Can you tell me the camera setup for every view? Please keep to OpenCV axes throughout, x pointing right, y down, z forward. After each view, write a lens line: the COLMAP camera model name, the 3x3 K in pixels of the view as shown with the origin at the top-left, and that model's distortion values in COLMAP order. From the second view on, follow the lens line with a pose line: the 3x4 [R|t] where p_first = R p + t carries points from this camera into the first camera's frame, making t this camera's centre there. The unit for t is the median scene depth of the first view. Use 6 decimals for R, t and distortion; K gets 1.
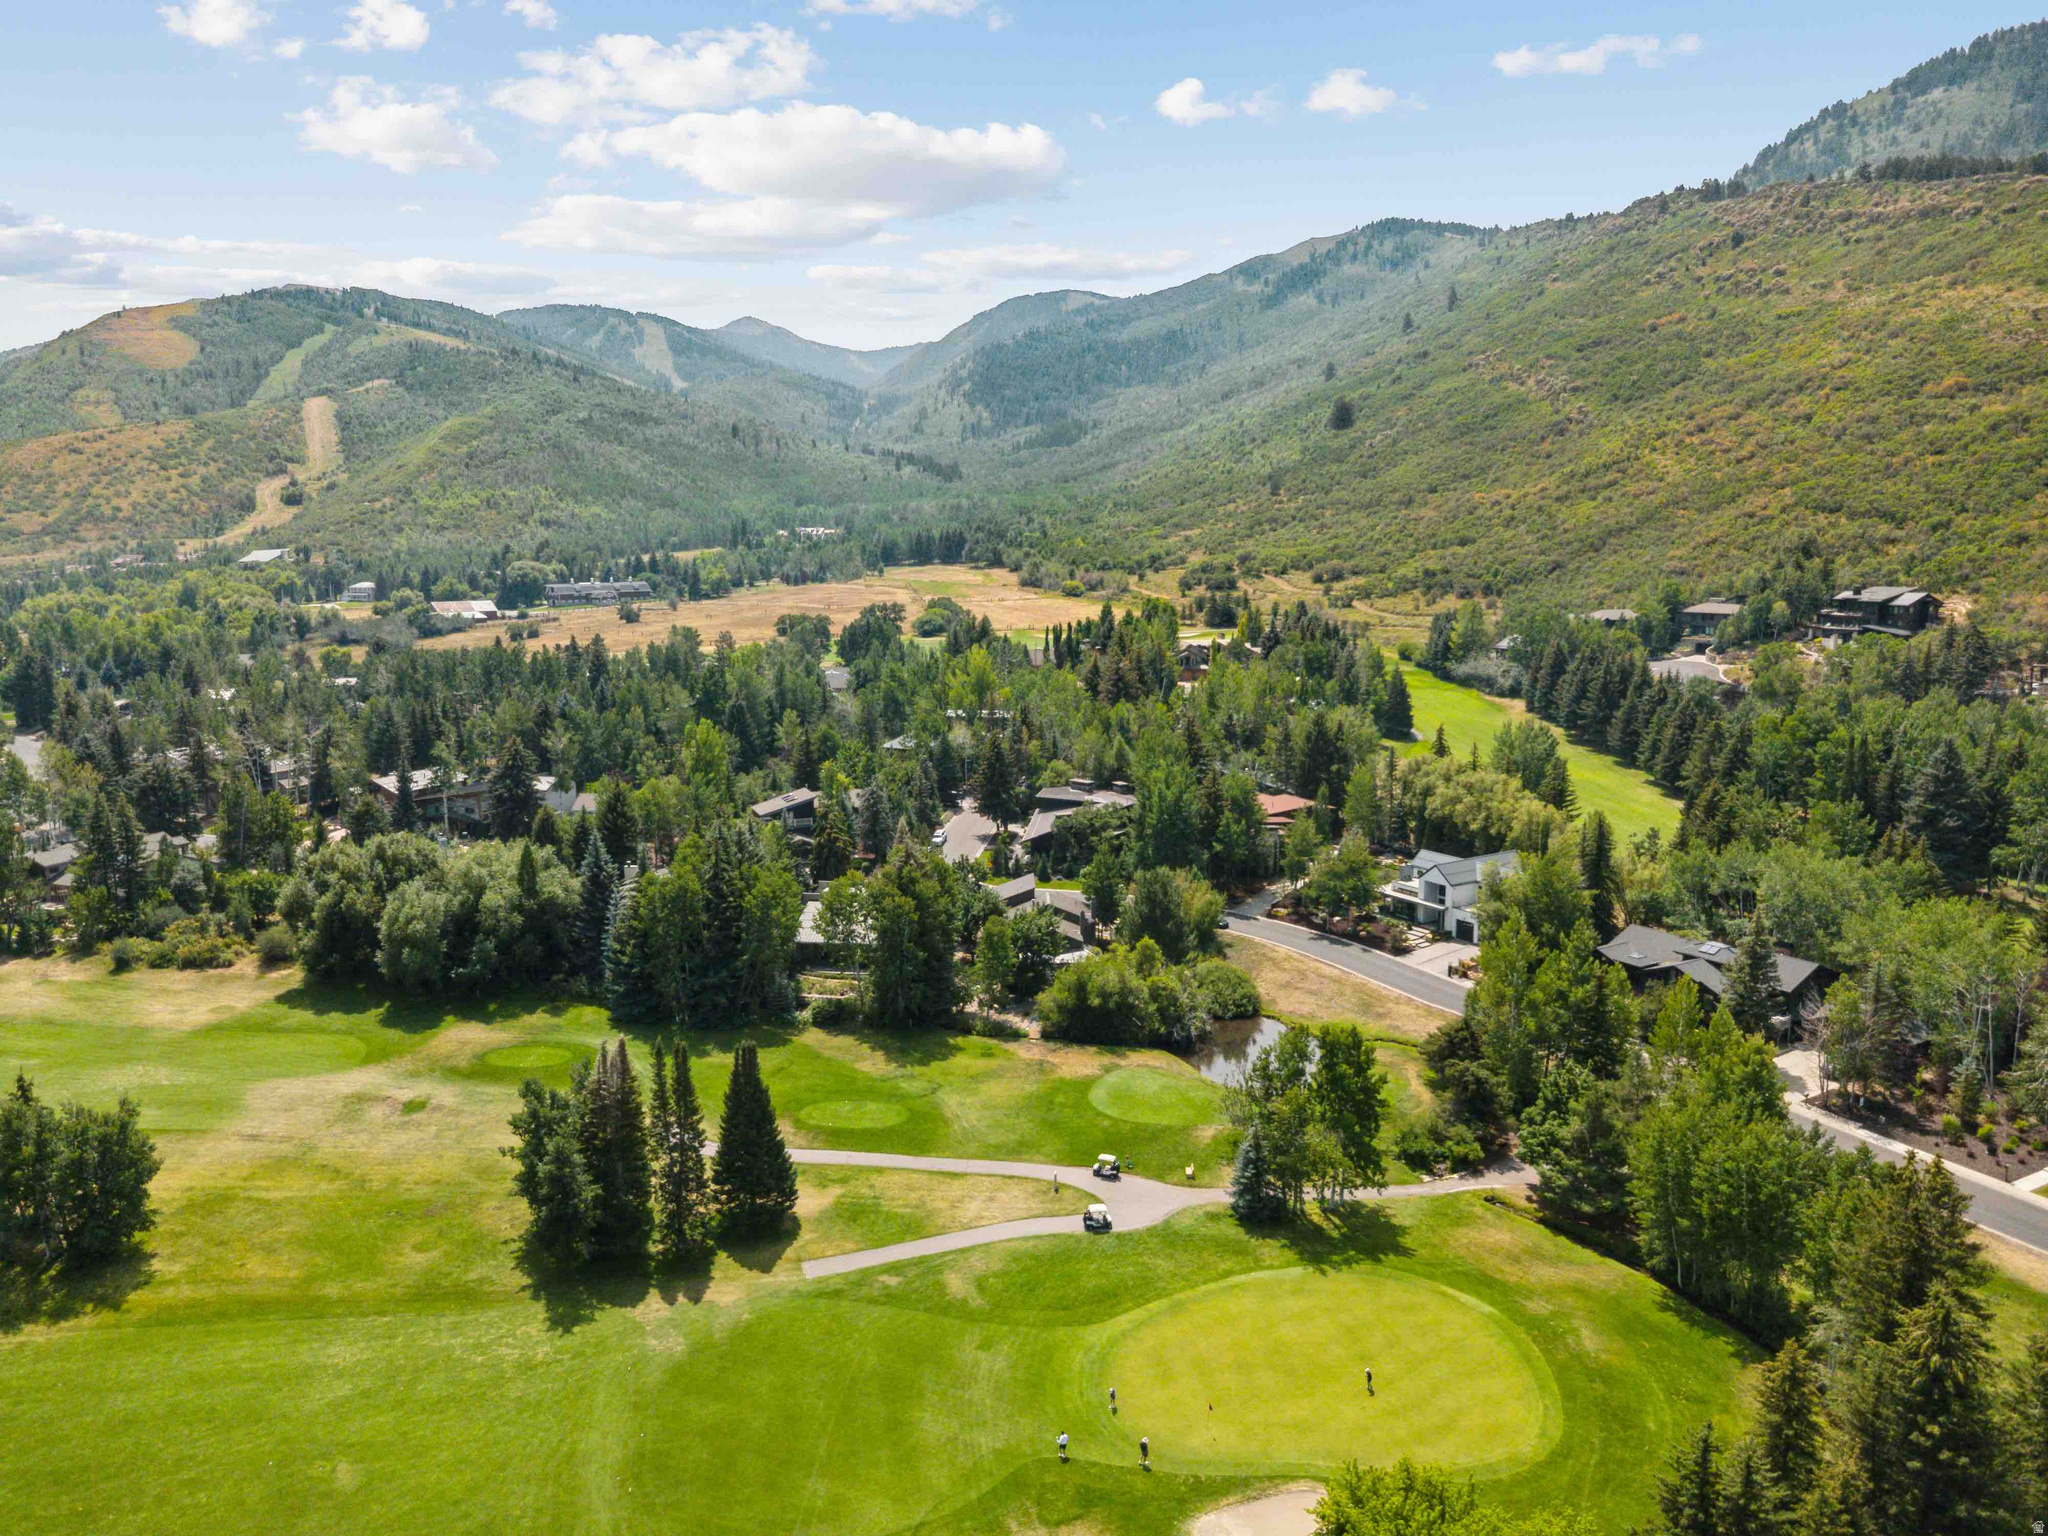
lens RADIAL K [[1429.3, 0, 1026.7], [0, 1429.3, 763.0], [0, 0, 1]] dist [-0.002757, 0.006287]
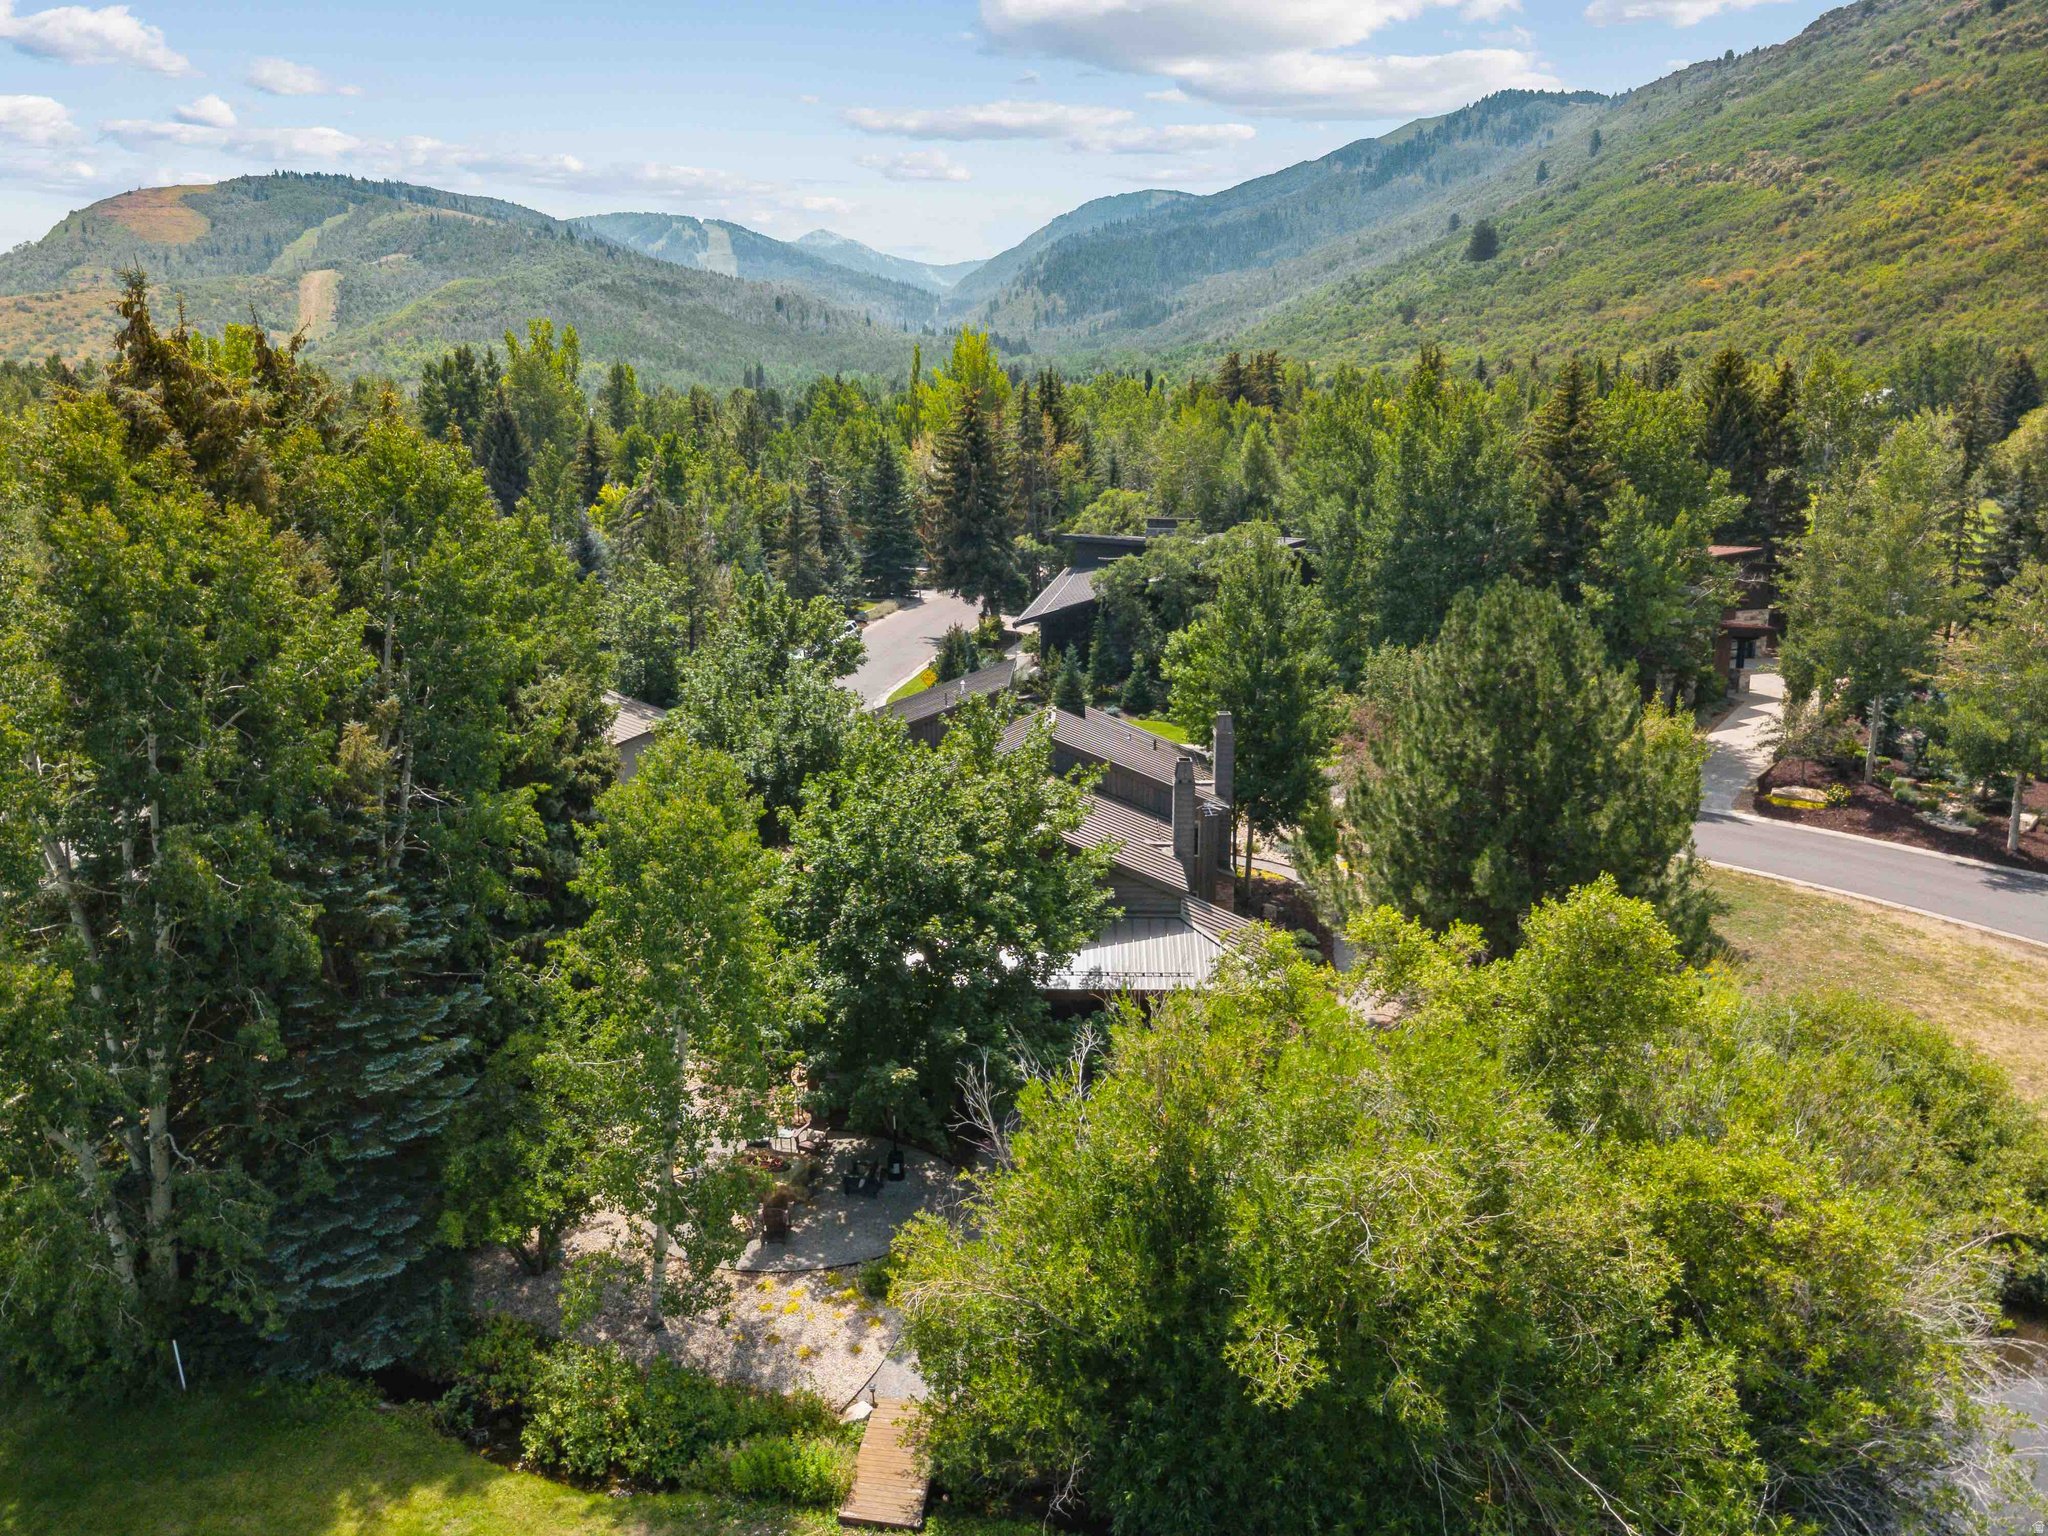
lens RADIAL K [[1429.3, 0, 1026.7], [0, 1429.3, 763.0], [0, 0, 1]] dist [-0.002757, 0.006287]
pose [[0.998417, 0.006592, -0.055864, 0.005975], [-0.003909, 0.998840, 0.048004, 0.020950], [0.056116, -0.047709, 0.997284, 0.172787]]
